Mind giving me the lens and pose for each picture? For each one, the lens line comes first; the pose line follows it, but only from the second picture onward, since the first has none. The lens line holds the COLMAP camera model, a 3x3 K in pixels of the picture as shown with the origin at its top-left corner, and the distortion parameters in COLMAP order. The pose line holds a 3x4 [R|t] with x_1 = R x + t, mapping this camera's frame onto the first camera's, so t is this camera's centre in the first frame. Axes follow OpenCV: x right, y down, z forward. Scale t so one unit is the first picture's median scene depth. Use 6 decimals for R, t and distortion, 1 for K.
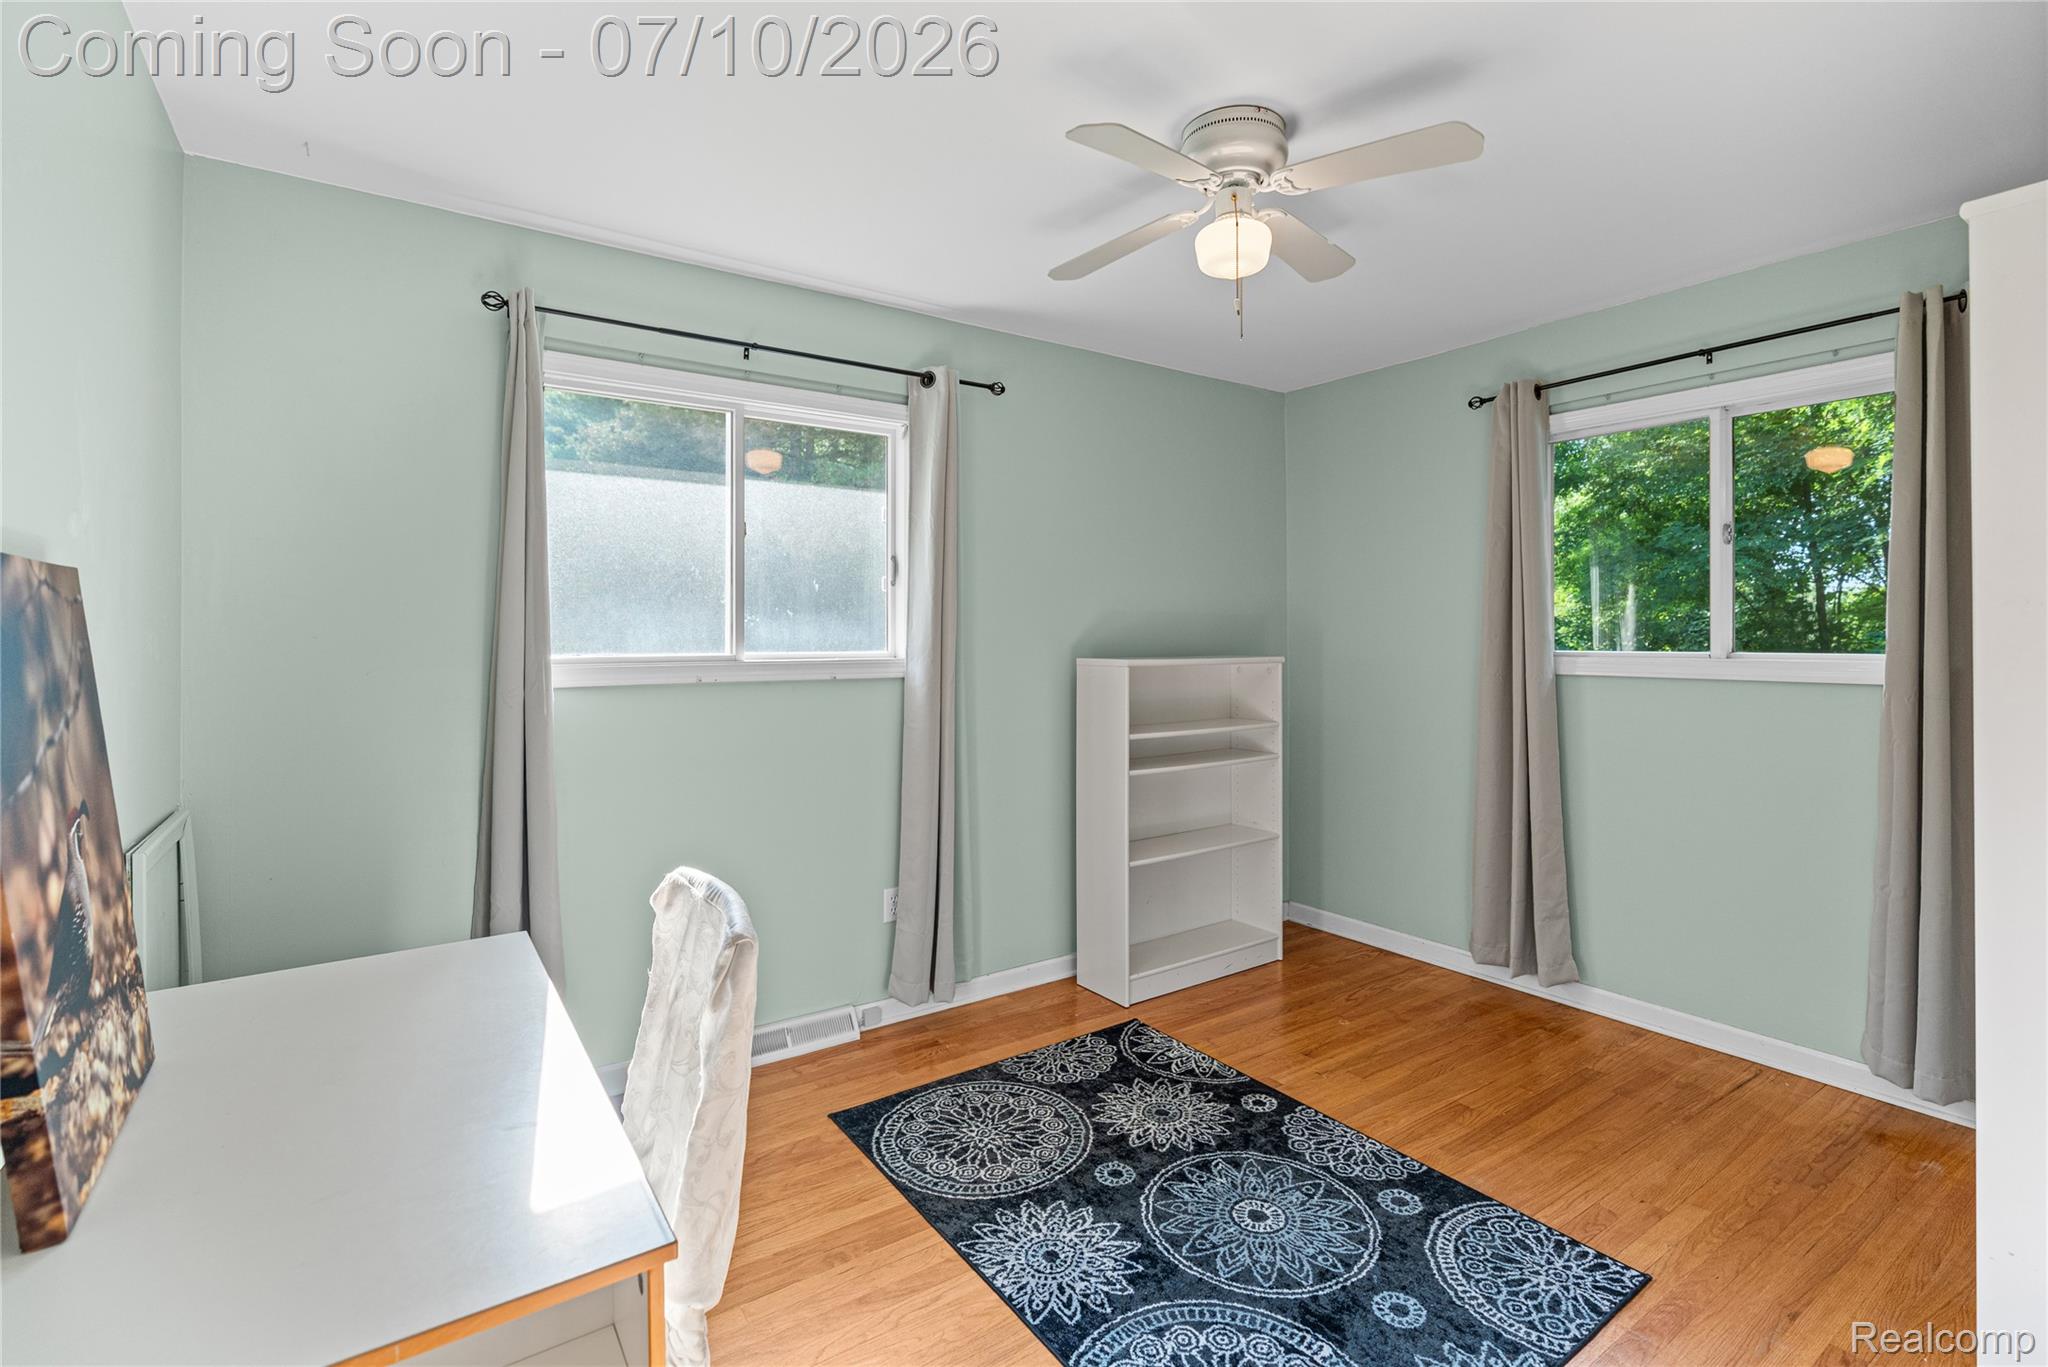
lens RADIAL K [[930.0, 0, 1027.9], [0, 930.0, 643.4], [0, 0, 1]] dist [-0.004578, 0.001121]
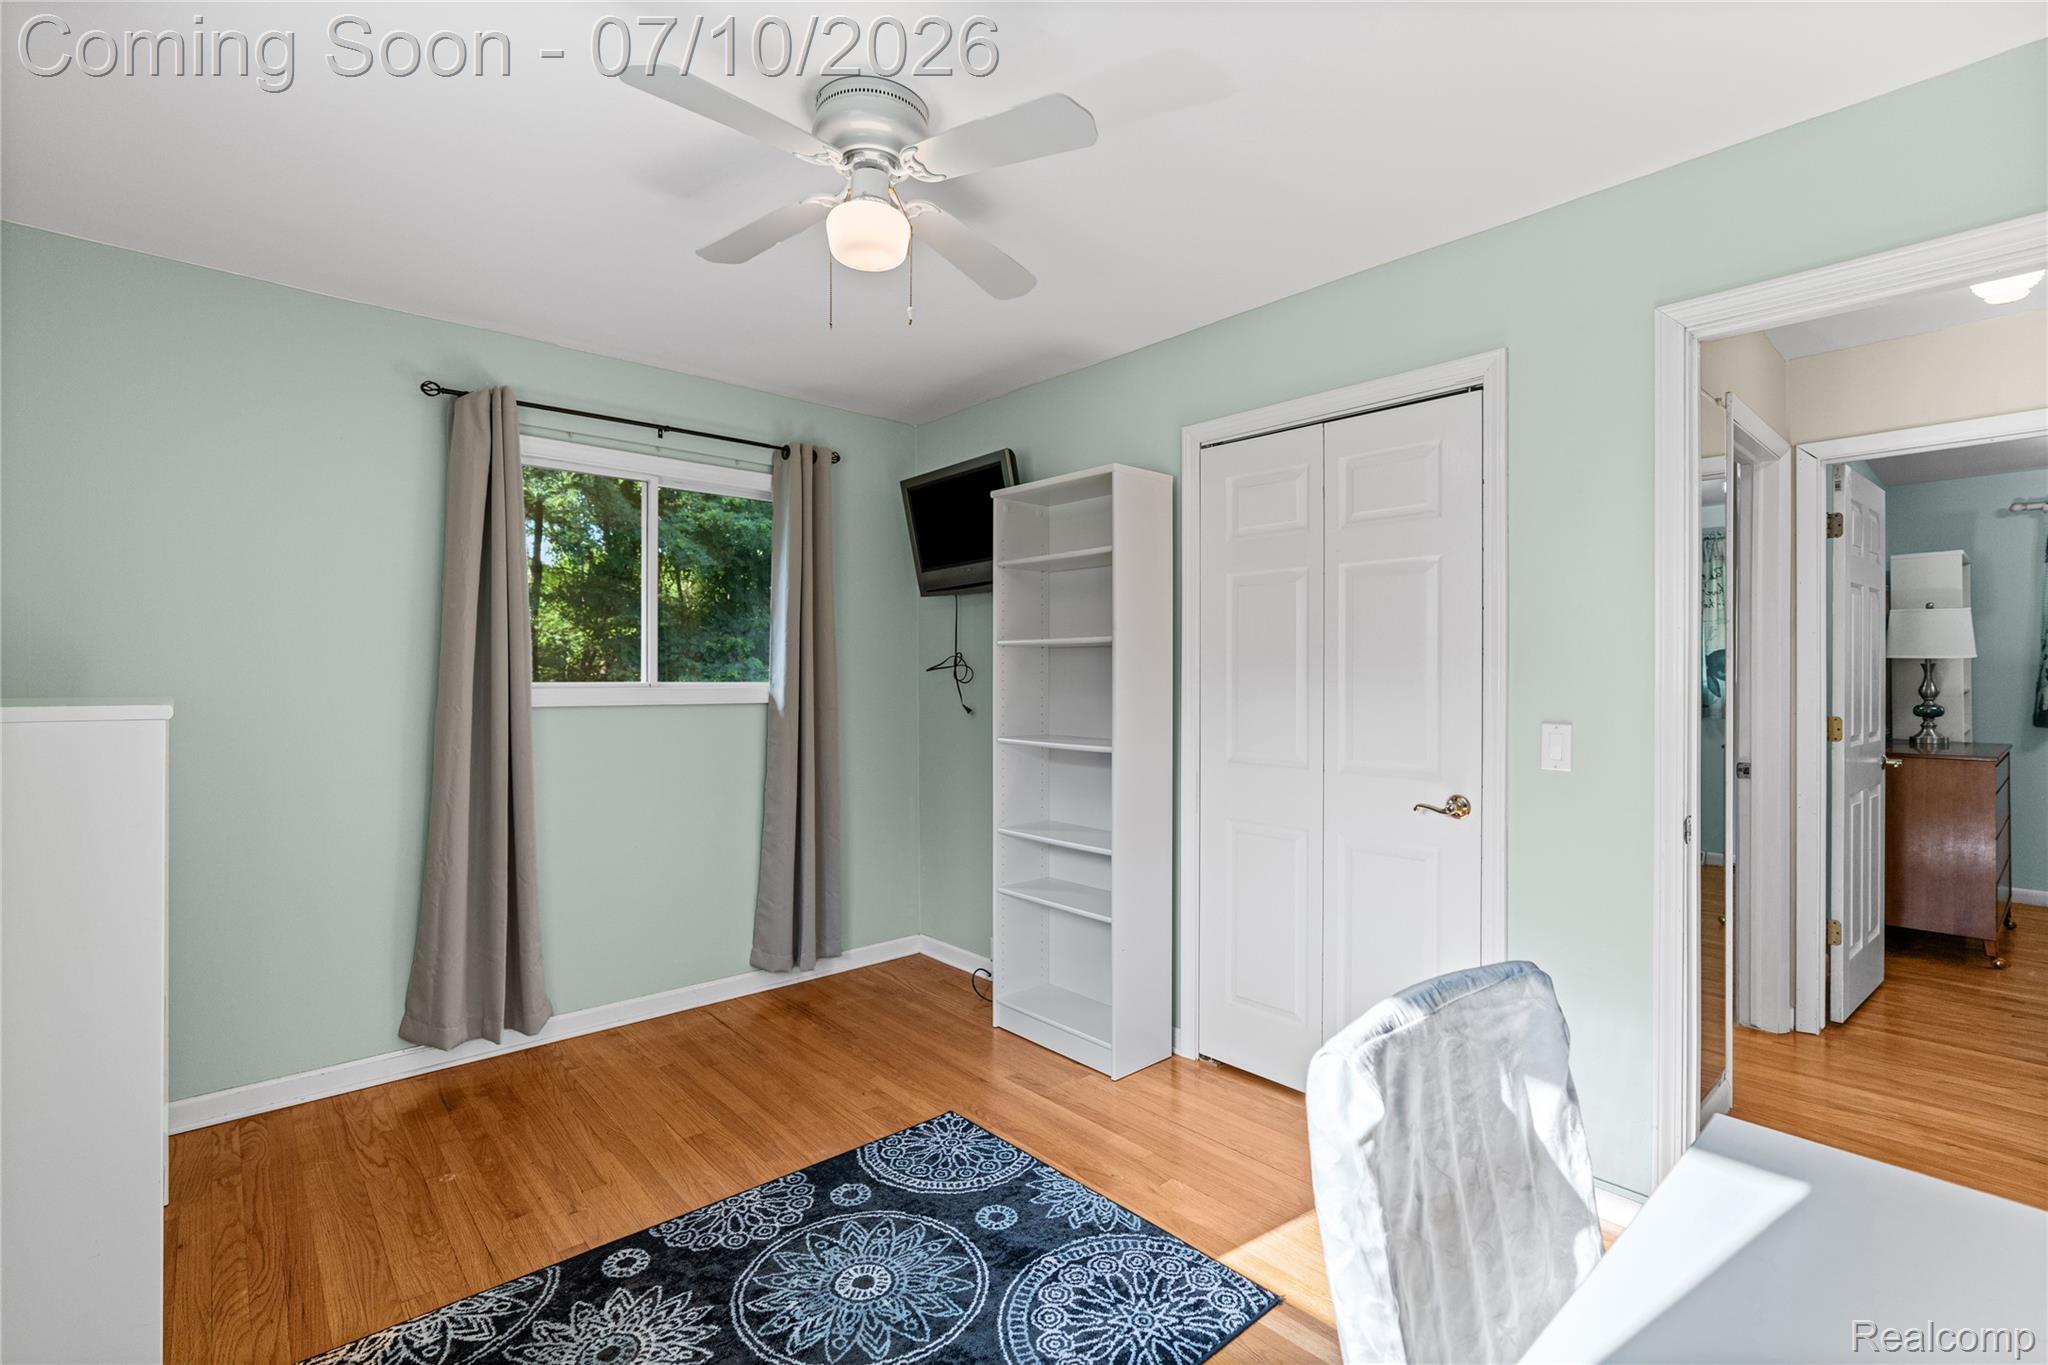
lens RADIAL K [[933.3, 0, 1024.0], [0, 933.3, 682.5], [0, 0, 1]] dist [0.000575, -0.000177]
pose [[-0.114101, -0.005229, 0.993455, -0.585349], [0.004383, 0.999974, 0.005767, 0.006255], [-0.993460, 0.005012, -0.114075, 0.786653]]
